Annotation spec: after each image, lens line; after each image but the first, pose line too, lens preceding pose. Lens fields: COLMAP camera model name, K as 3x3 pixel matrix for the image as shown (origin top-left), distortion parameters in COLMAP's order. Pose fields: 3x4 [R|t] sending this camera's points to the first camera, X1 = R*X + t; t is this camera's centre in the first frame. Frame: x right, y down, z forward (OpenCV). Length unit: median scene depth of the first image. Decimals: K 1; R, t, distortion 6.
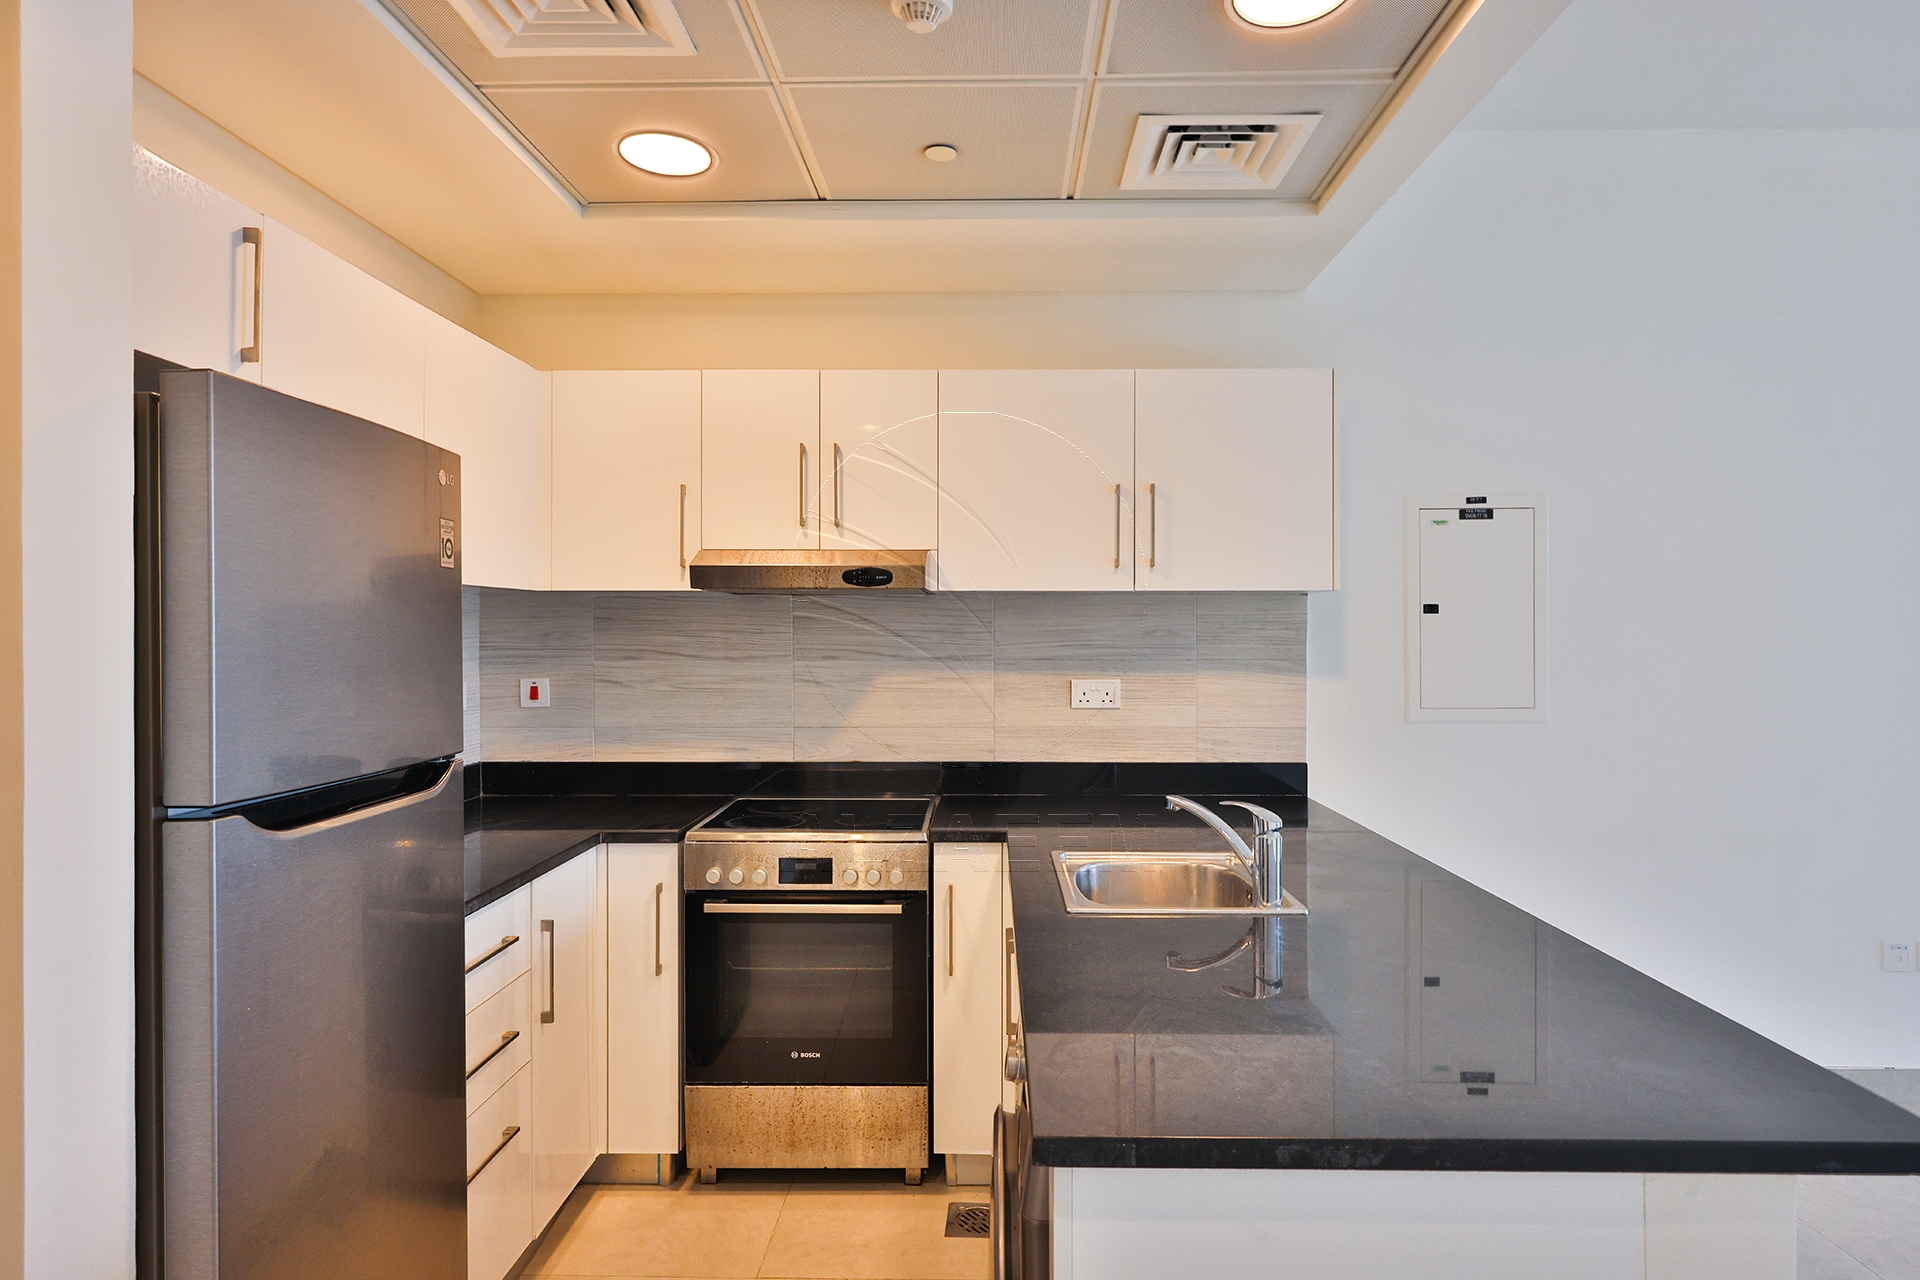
lens RADIAL K [[1100.1, 0, 963.2], [0, 1100.1, 630.2], [0, 0, 1]] dist [0.004989, 0.001735]
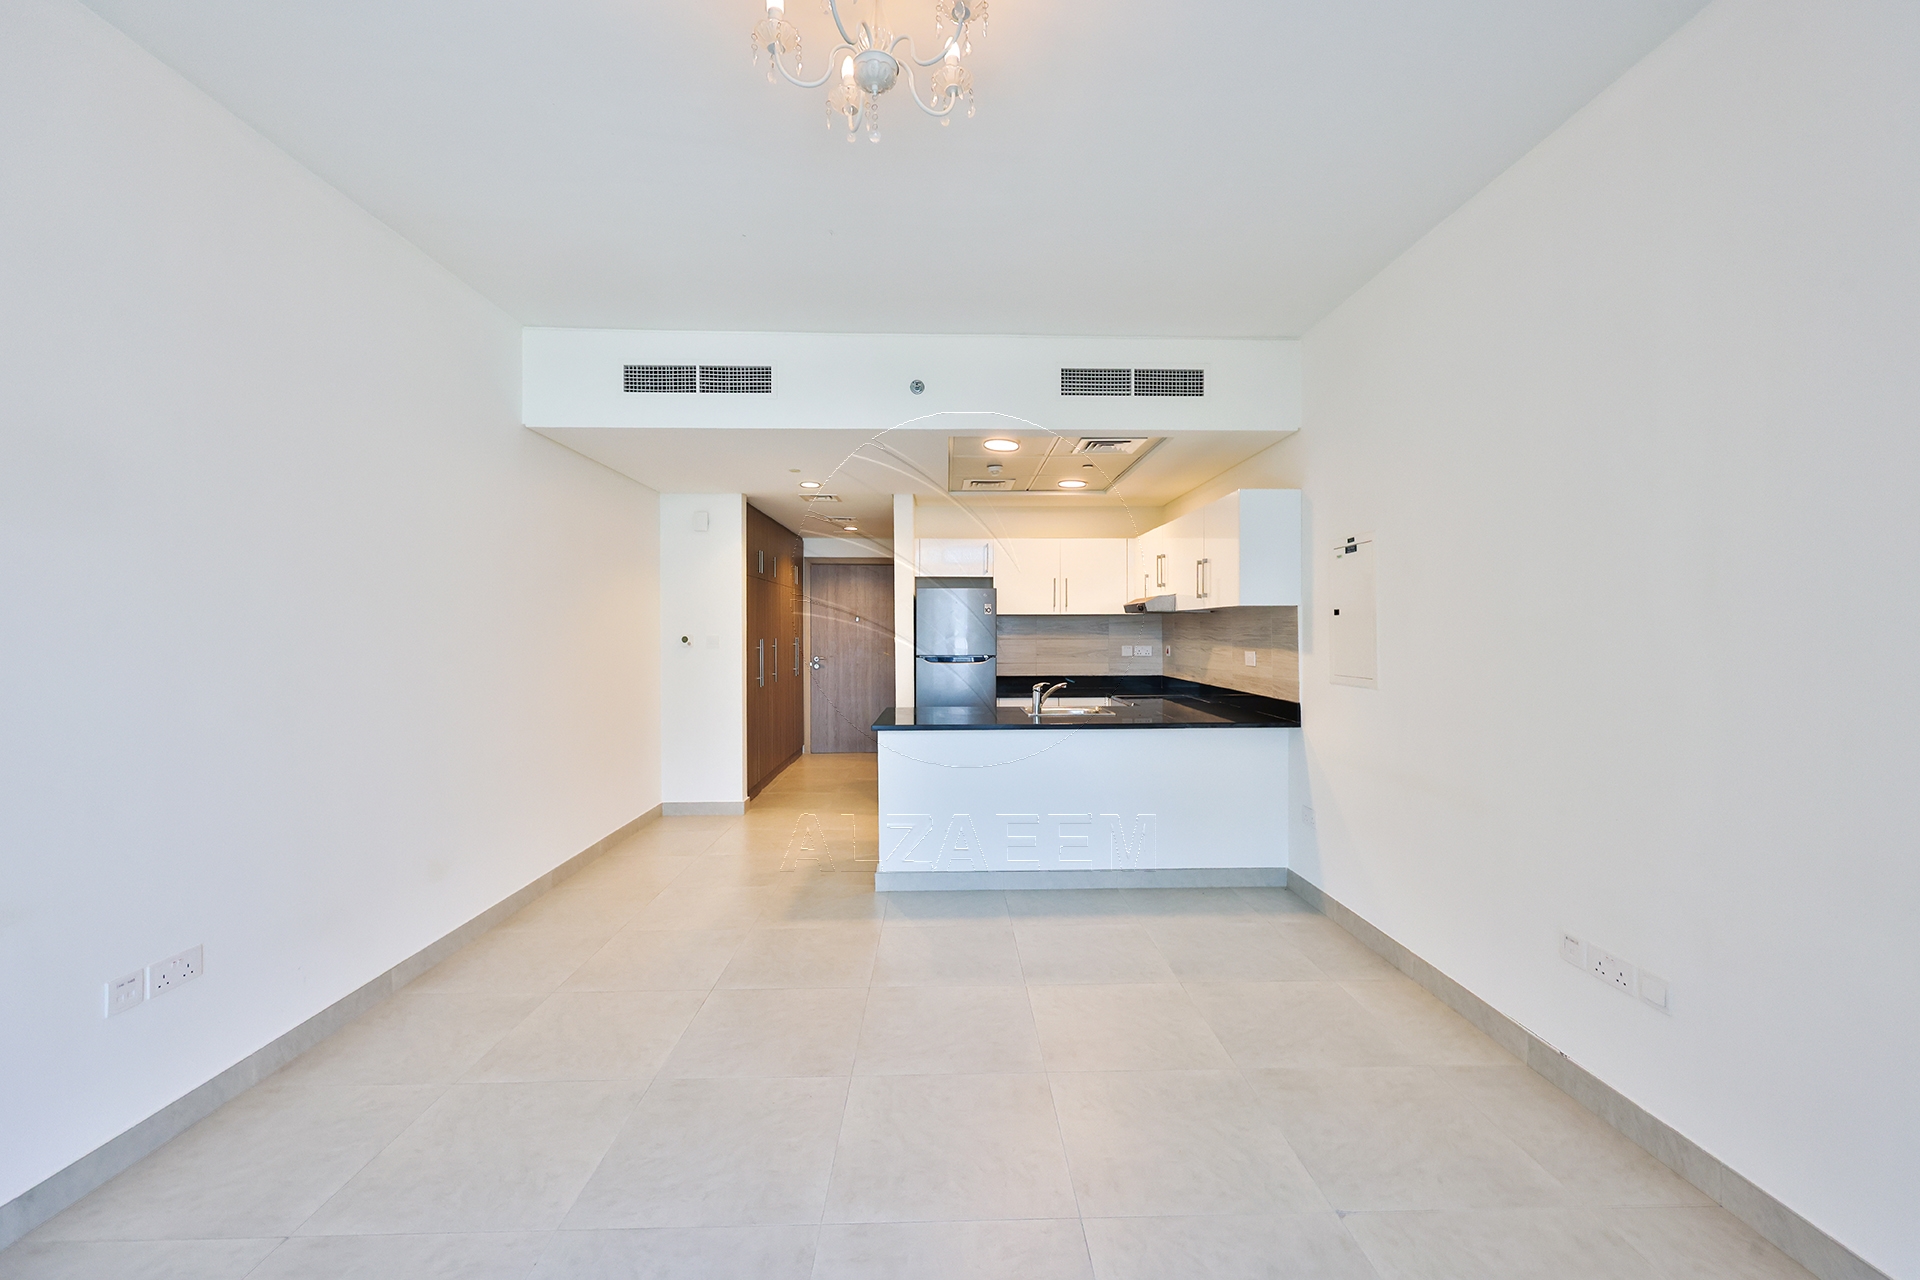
lens RADIAL K [[783.6, 0, 955.9], [0, 783.6, 630.0], [0, 0, 1]] dist [0.000763, 0.000264]
pose [[0.033970, -0.000020, -0.999423, 1.543497], [0.004222, 0.999991, 0.000123, 0.003493], [0.999414, -0.004223, 0.033970, 0.420949]]
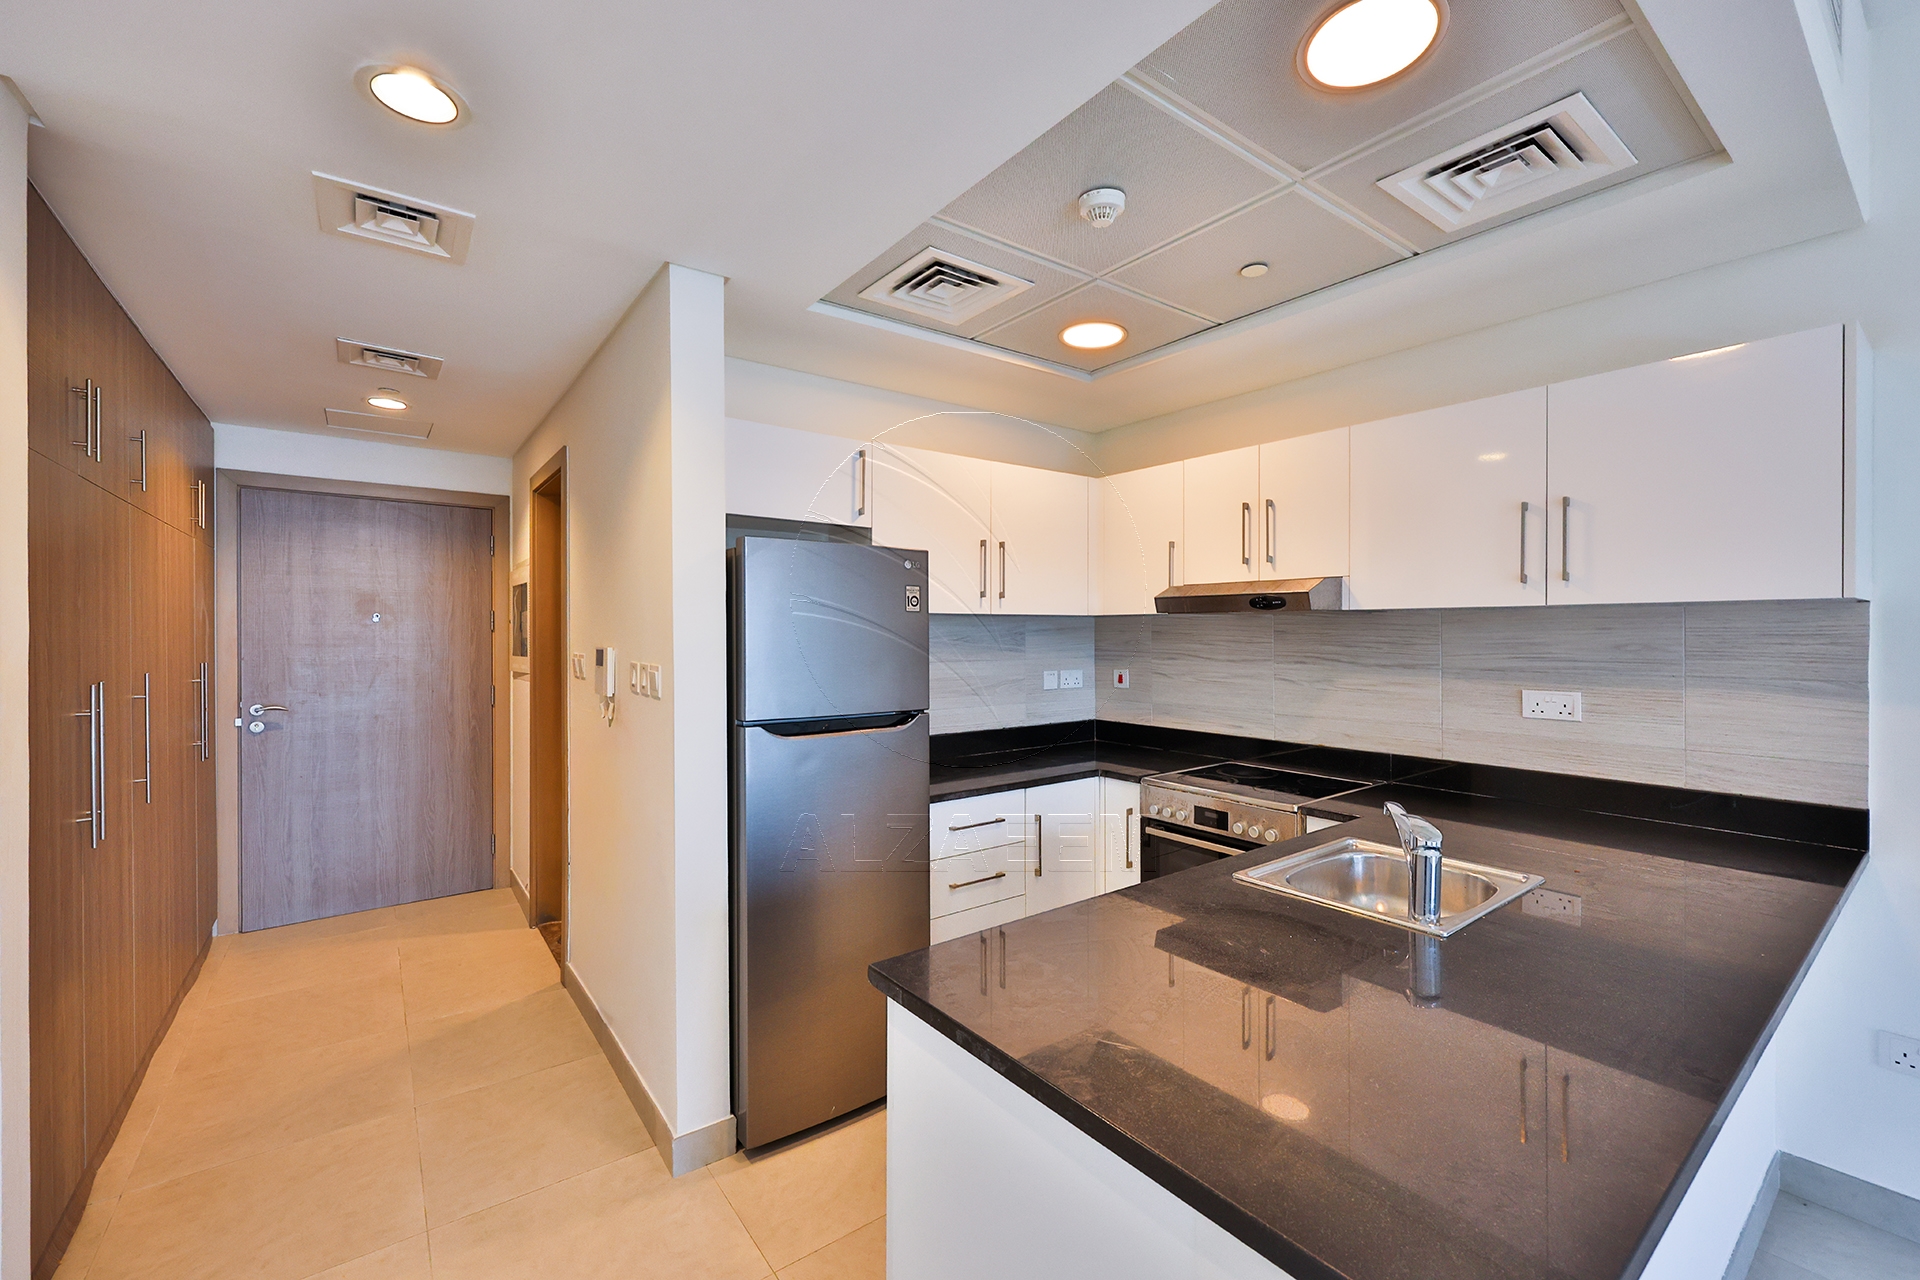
lens RADIAL K [[770.2, 0, 960.0], [0, 770.2, 640.0], [0, 0, 1]] dist [-0.000120, -0.000064]
pose [[0.625094, 0.006754, -0.780521, 0.336189], [0.001966, 0.999946, 0.010228, -0.011229], [0.780547, -0.007928, 0.625046, 0.126965]]
